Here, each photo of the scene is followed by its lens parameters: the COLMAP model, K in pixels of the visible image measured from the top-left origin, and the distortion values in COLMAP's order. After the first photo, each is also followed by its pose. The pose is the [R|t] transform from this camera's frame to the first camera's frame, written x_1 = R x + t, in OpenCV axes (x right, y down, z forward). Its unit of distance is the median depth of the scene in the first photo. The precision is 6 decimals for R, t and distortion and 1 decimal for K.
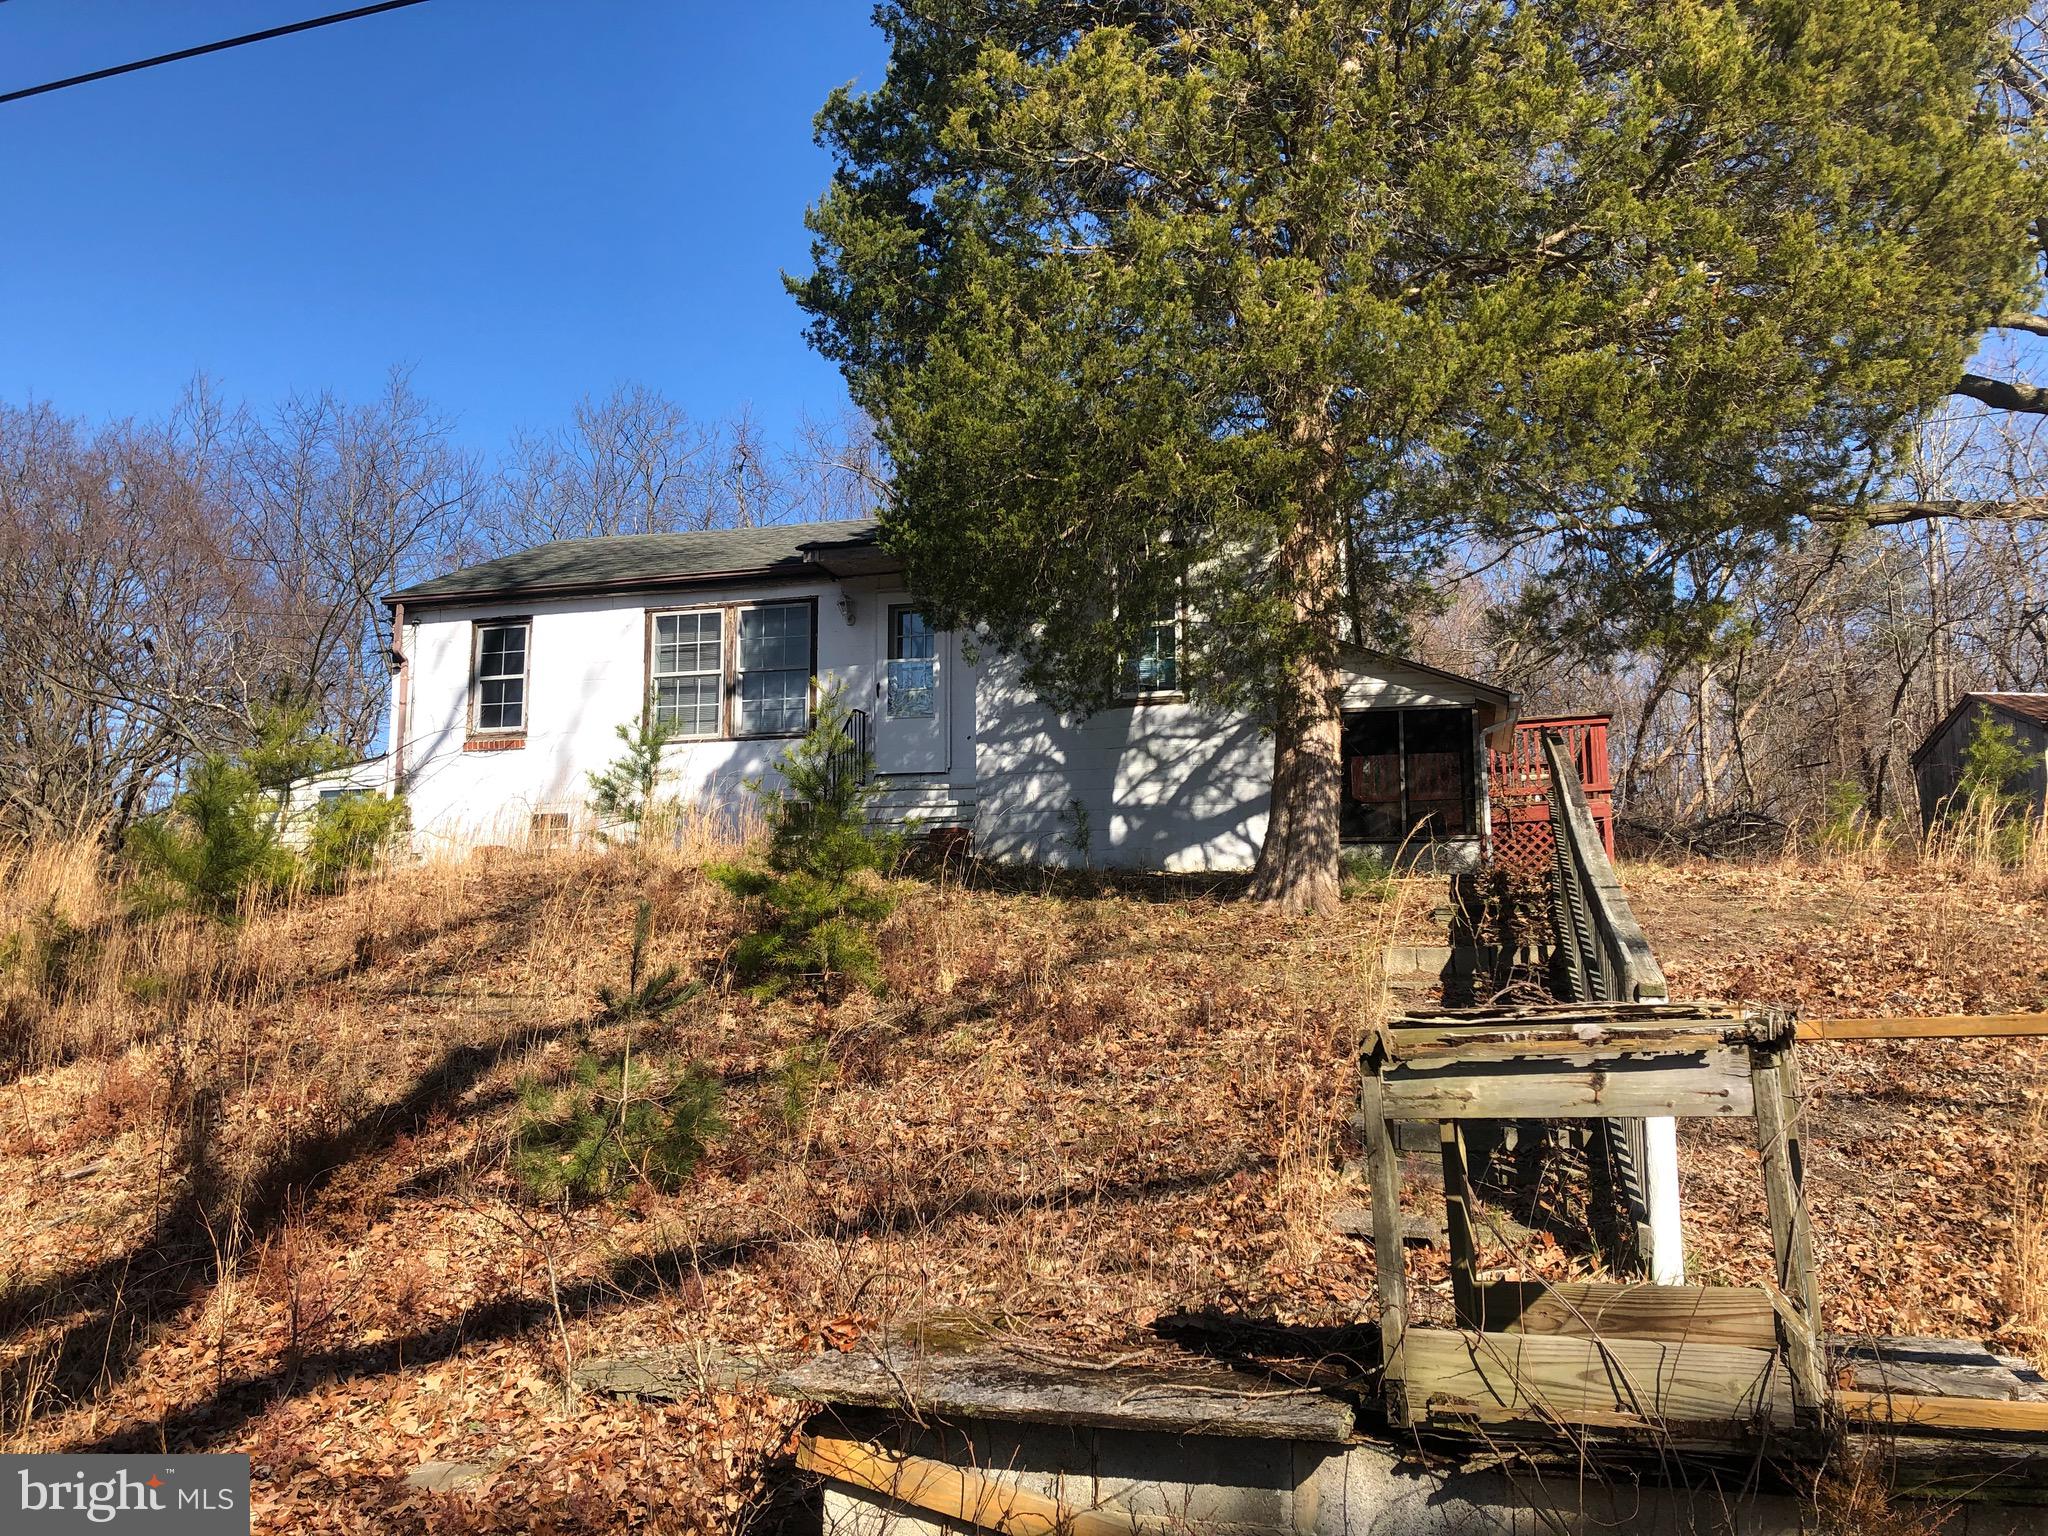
lens RADIAL K [[1702.6, 0, 1024.5], [0, 1702.6, 770.3], [0, 0, 1]] dist [0.029705, -0.017125]
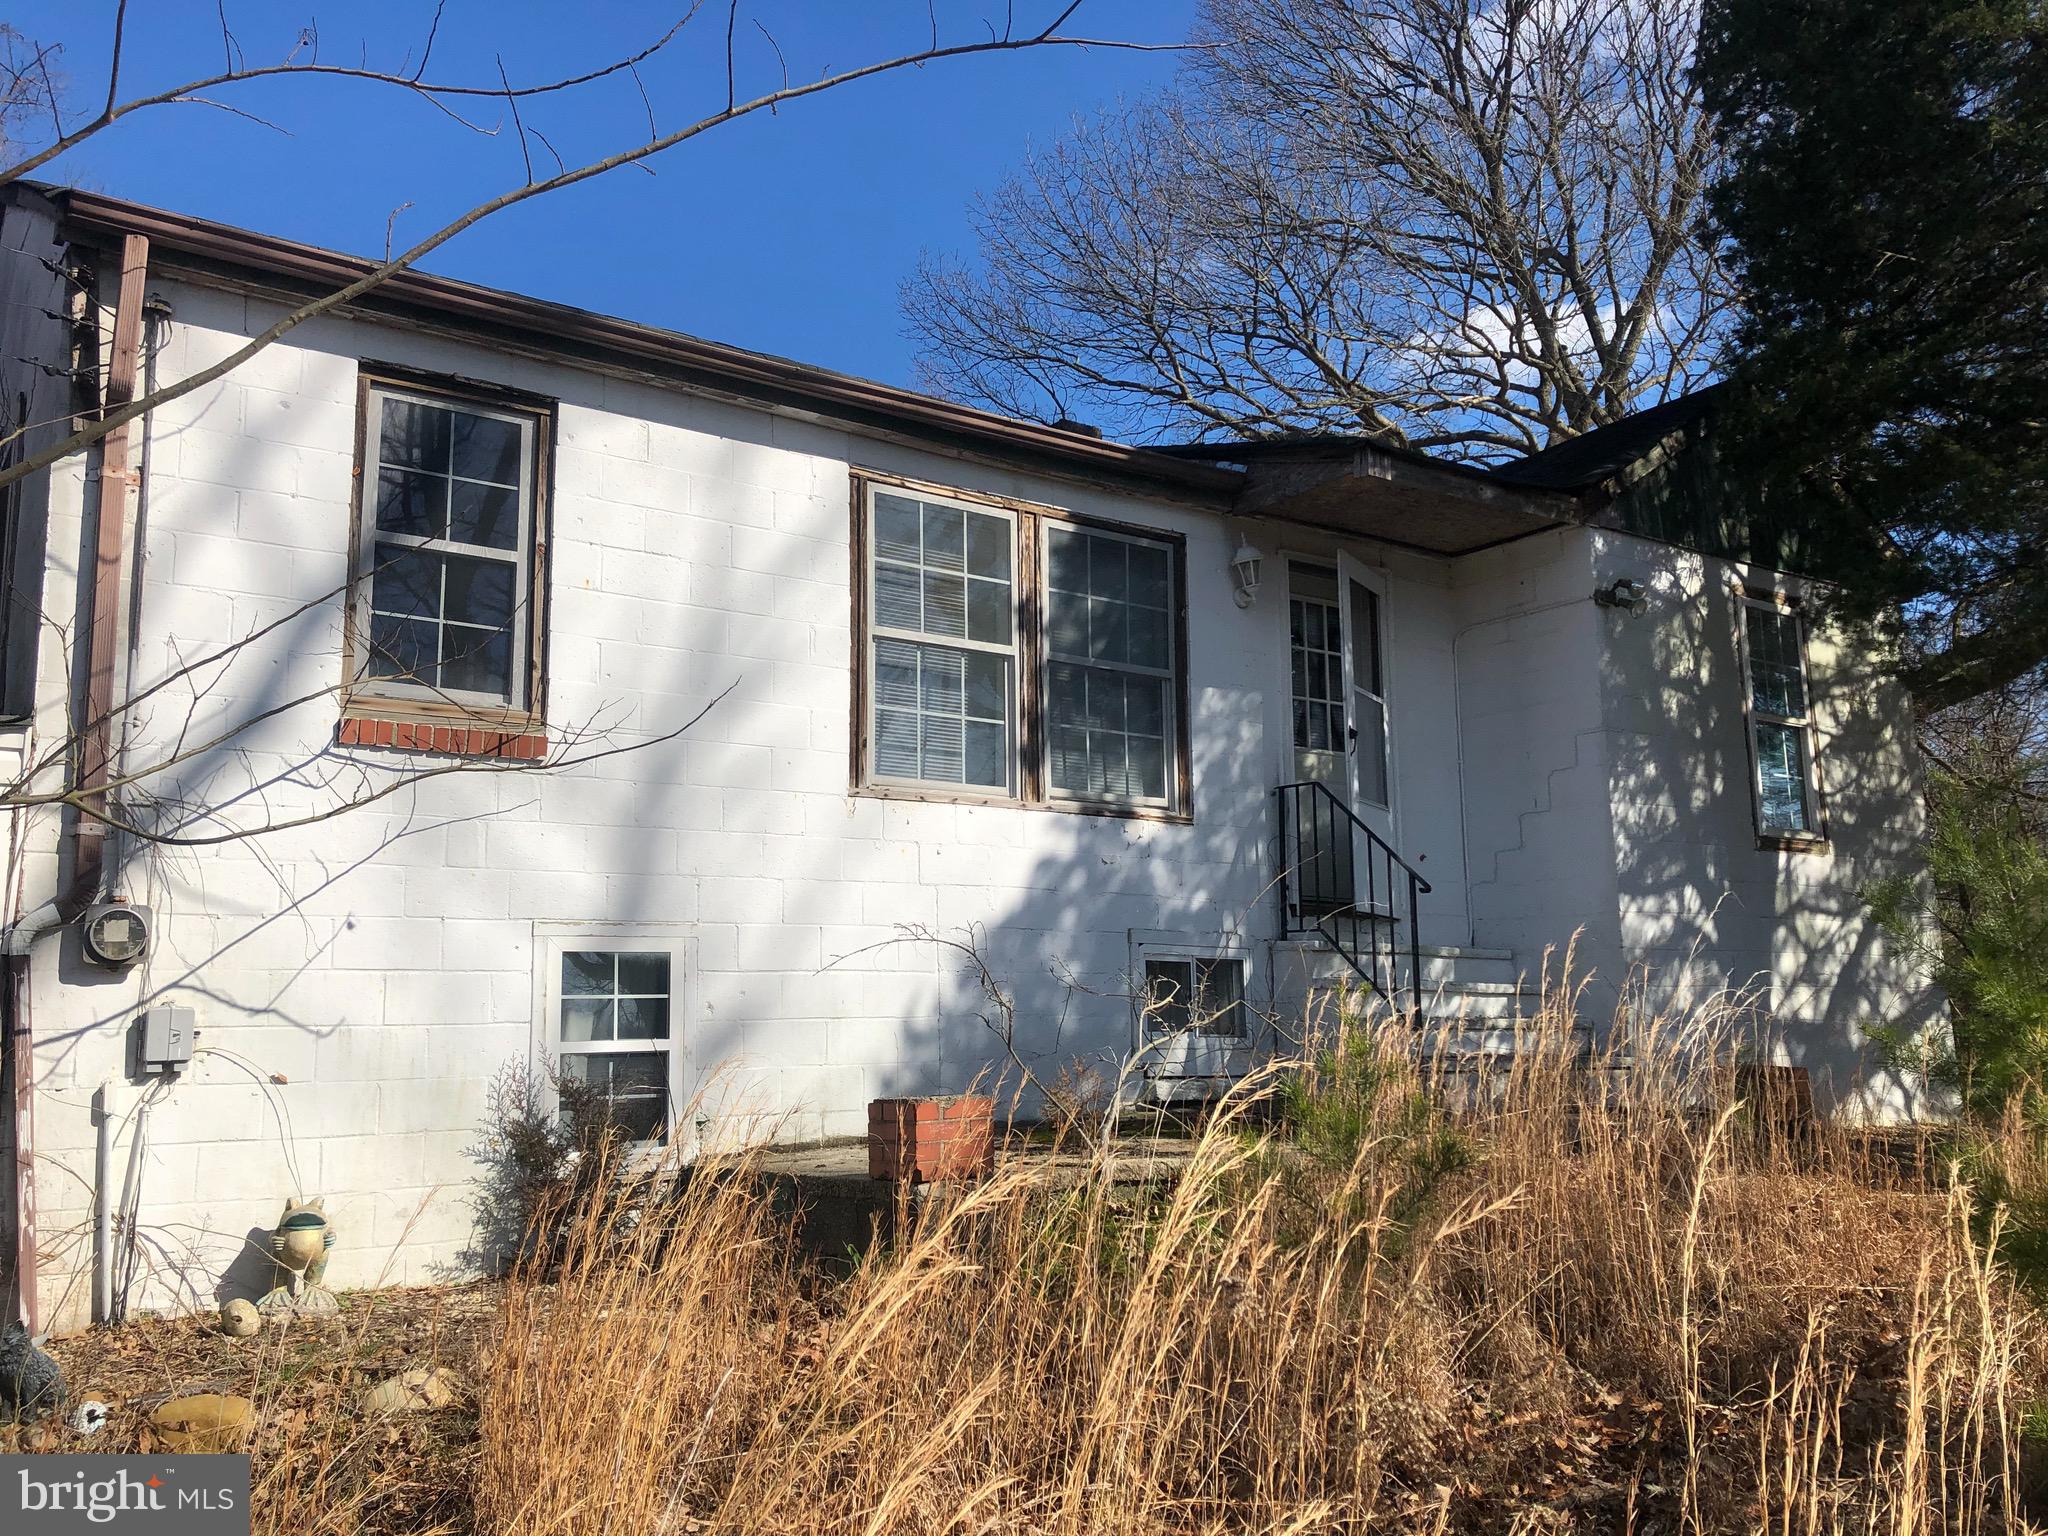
lens RADIAL K [[1702.6, 0, 1024.7], [0, 1702.6, 771.1], [0, 0, 1]] dist [0.029705, -0.017125]
pose [[0.650620, 0.123722, 0.749258, -0.561217], [-0.100510, 0.991989, -0.076525, 0.006174], [-0.752723, -0.025519, 0.657843, 0.788258]]
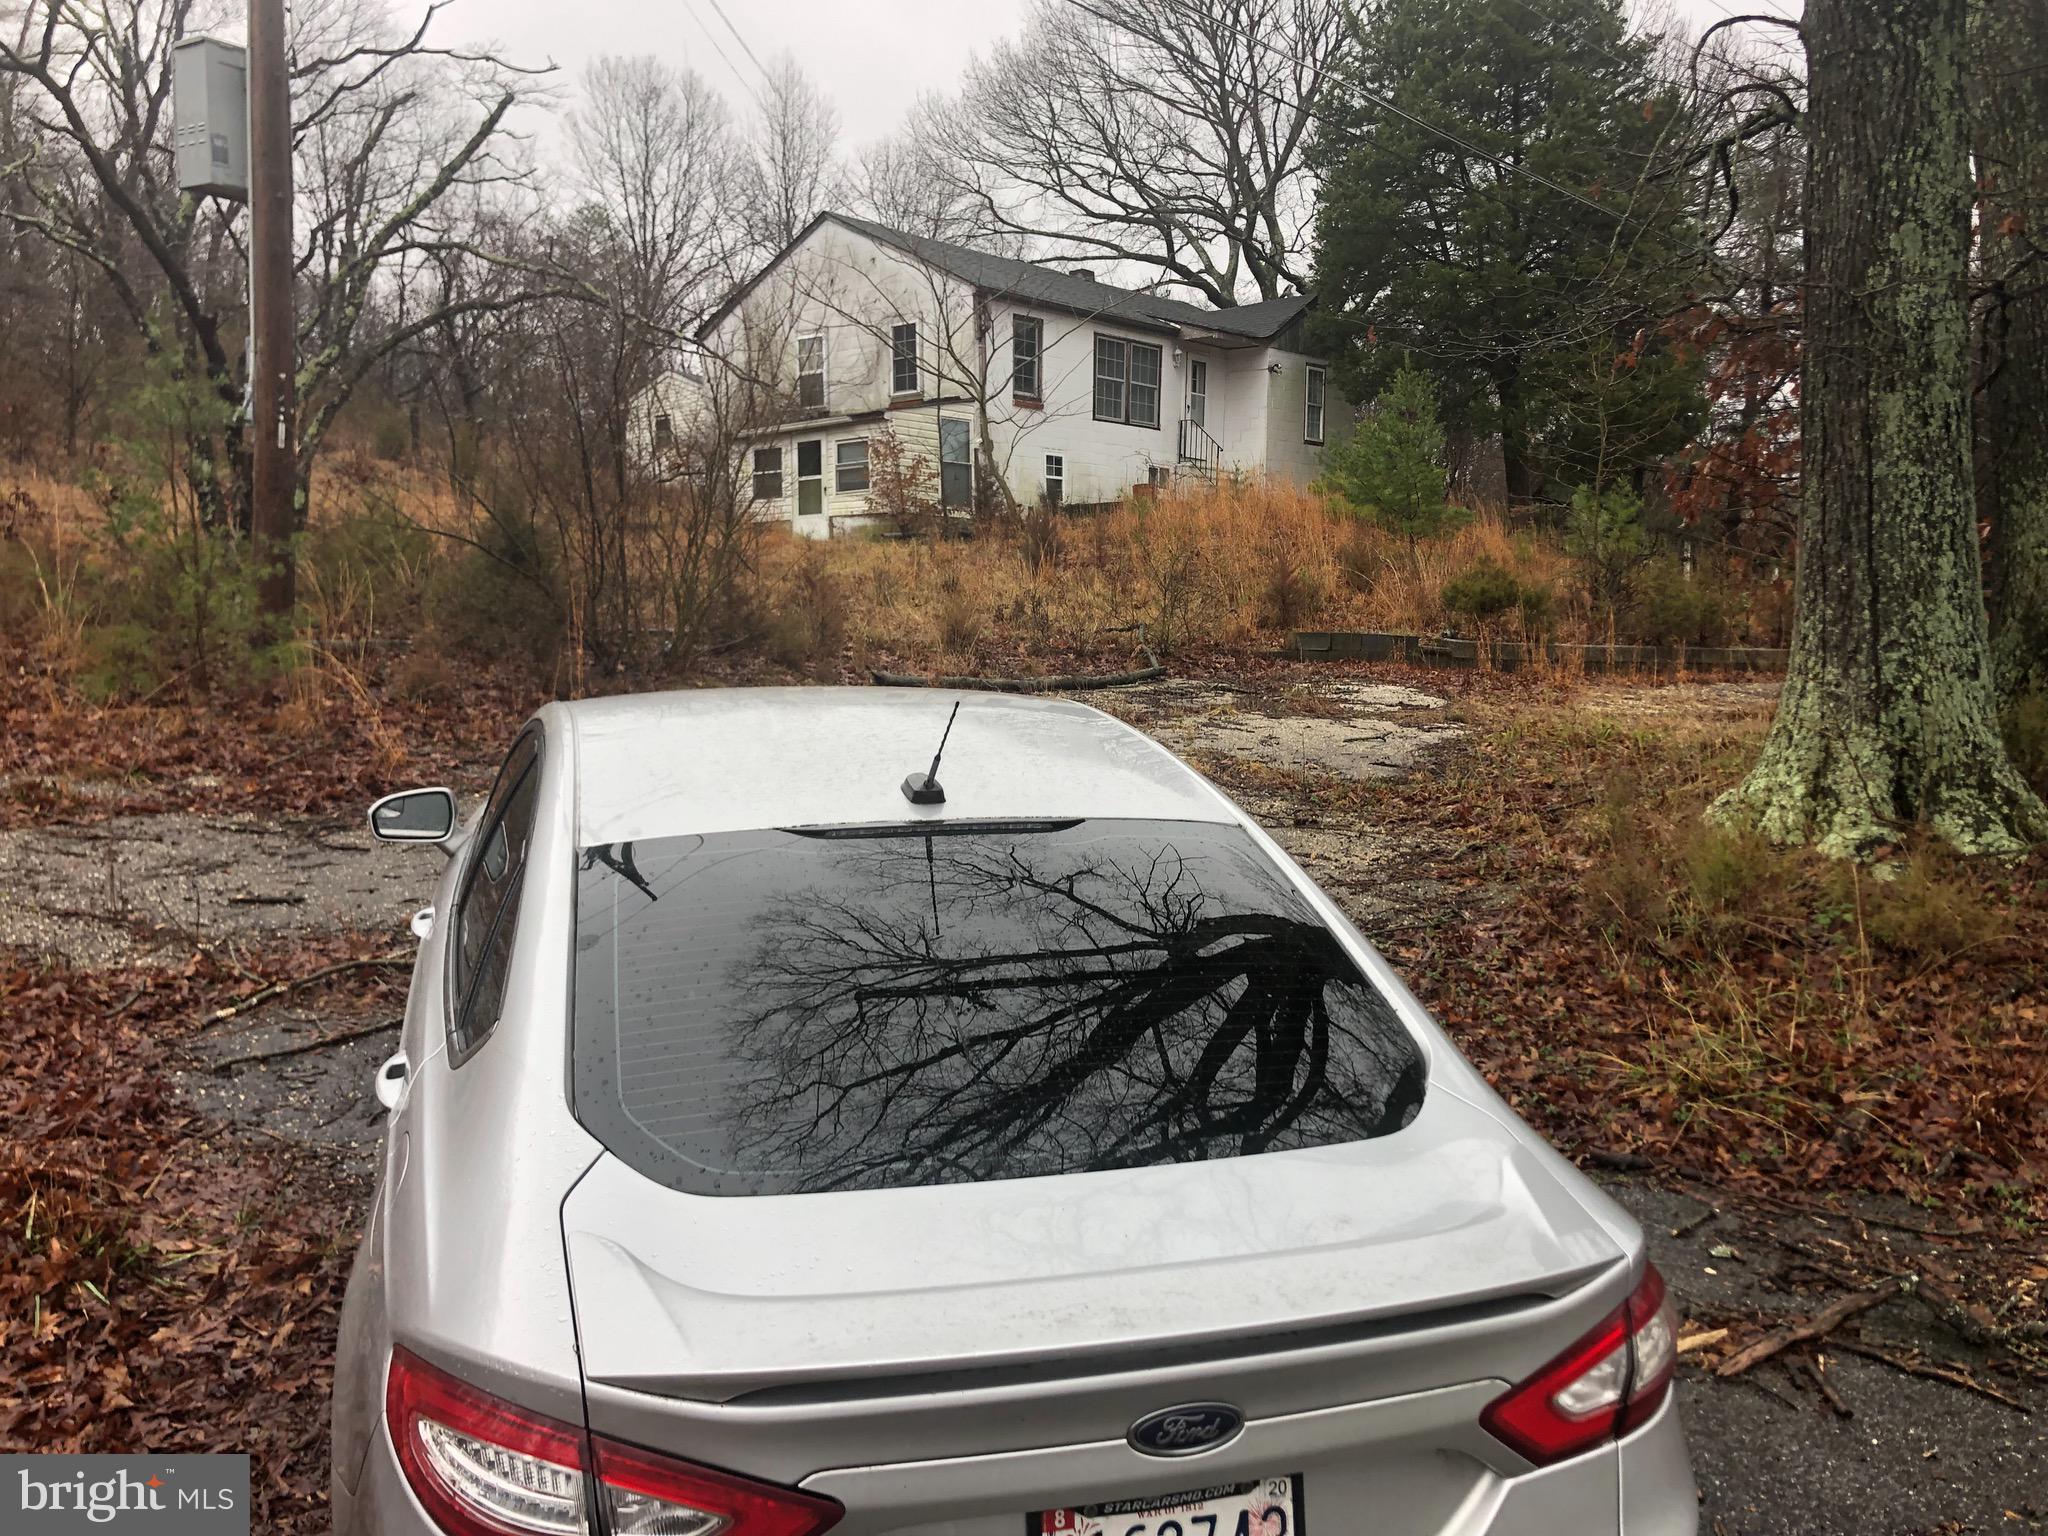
lens RADIAL K [[1704.5, 0, 1021.9], [0, 1704.5, 767.5], [0, 0, 1]] dist [0.061345, -0.062991]
pose [[0.456684, -0.060723, 0.887554, -1.933365], [-0.145984, 0.979029, 0.142096, 0.099002], [-0.877570, -0.194461, 0.438242, 0.313548]]
